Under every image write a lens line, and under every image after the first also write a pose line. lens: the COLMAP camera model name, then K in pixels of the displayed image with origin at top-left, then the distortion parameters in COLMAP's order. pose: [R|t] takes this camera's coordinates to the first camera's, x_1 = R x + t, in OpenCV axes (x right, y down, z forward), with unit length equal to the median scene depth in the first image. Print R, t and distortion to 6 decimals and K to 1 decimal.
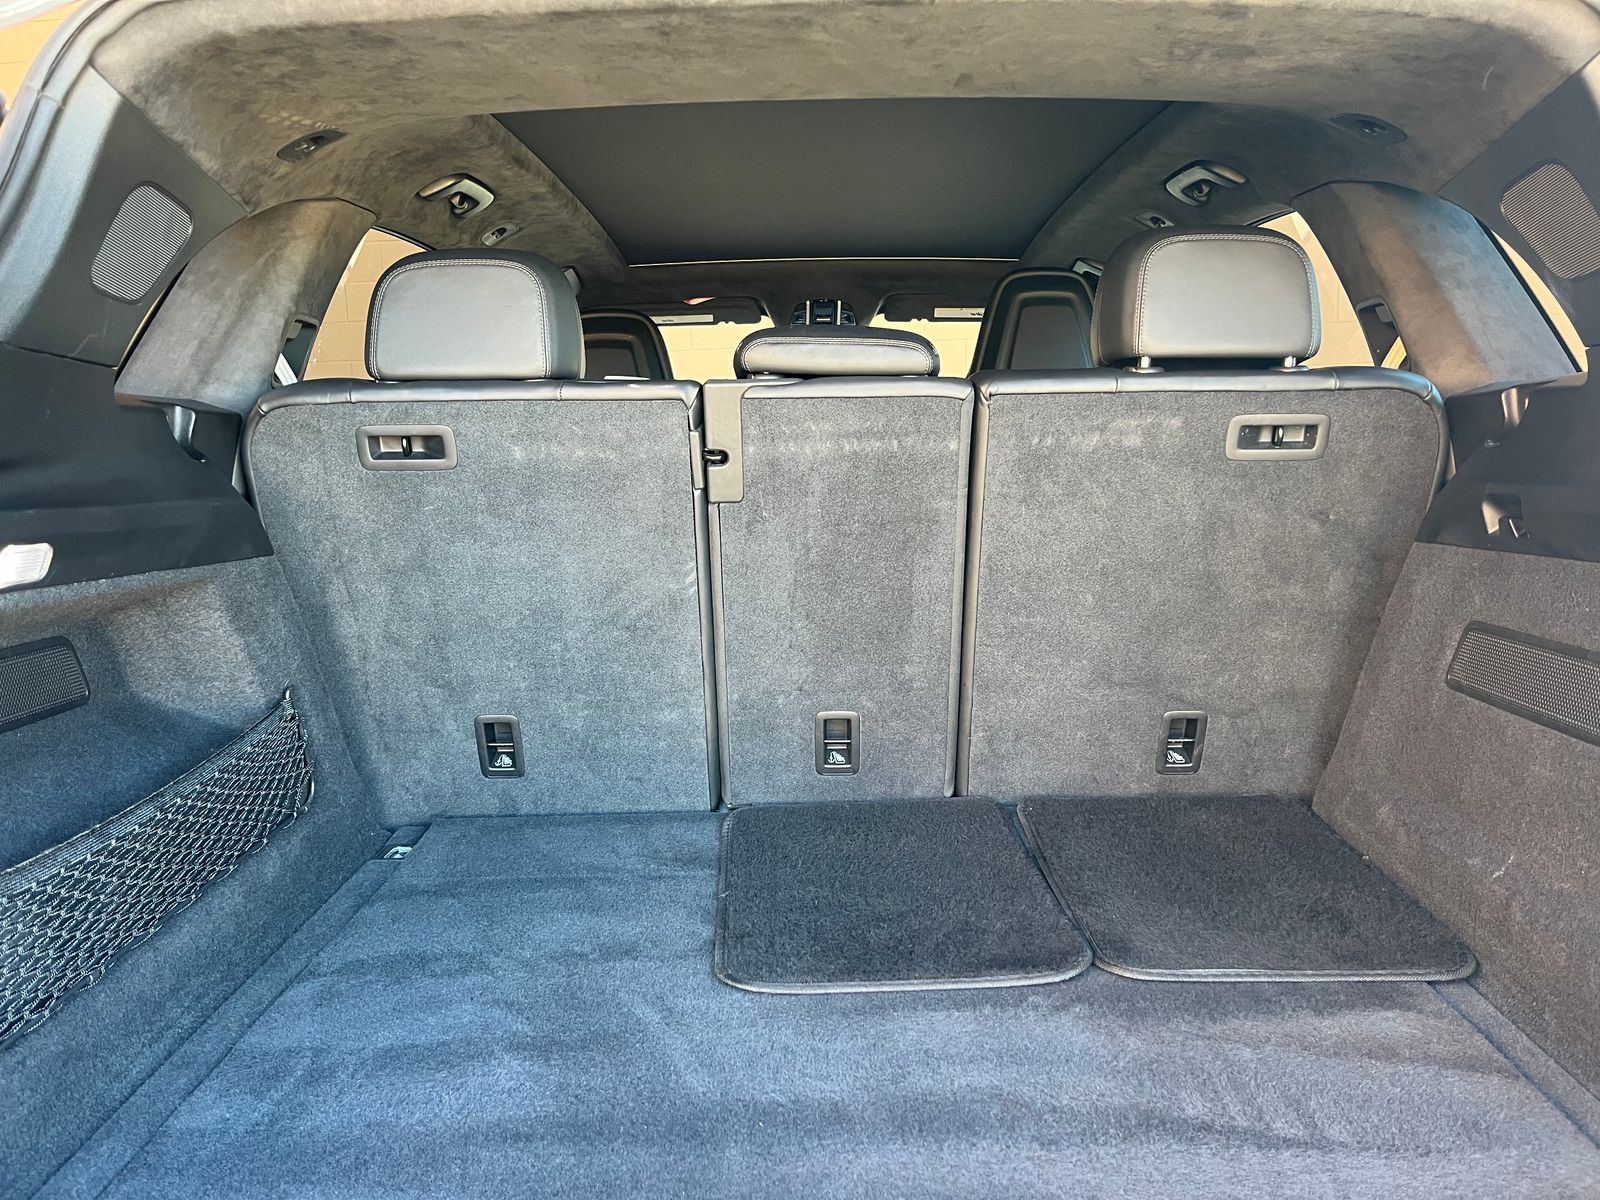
lens RADIAL K [[1216.1, 0, 787.5], [0, 1216.1, 604.2], [0, 0, 1]] dist [0.055141, -0.079366]
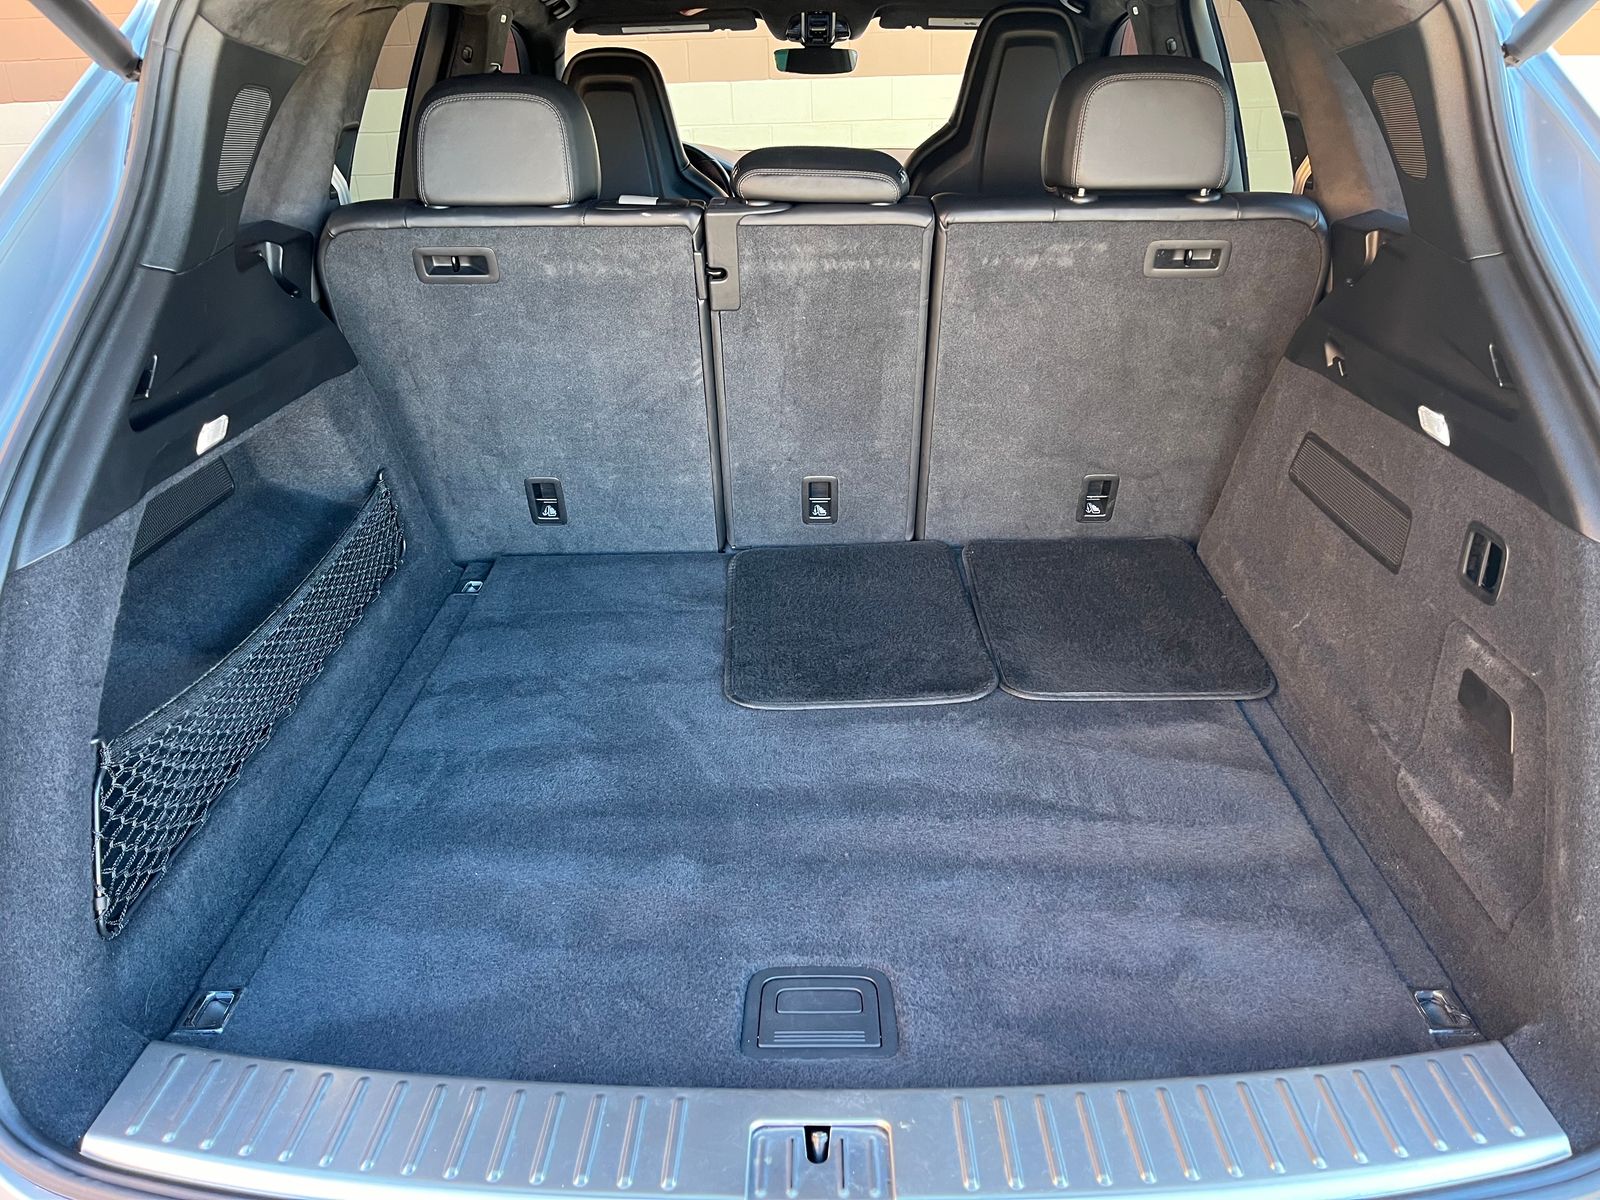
lens RADIAL K [[1216.1, 0, 793.2], [0, 1216.1, 593.7], [0, 0, 1]] dist [0.055141, -0.079366]
pose [[0.999996, -0.002704, 0.000281, 0.015038], [0.002514, 0.959064, 0.283179, -0.161878], [-0.001035, -0.283177, 0.959067, -0.235978]]
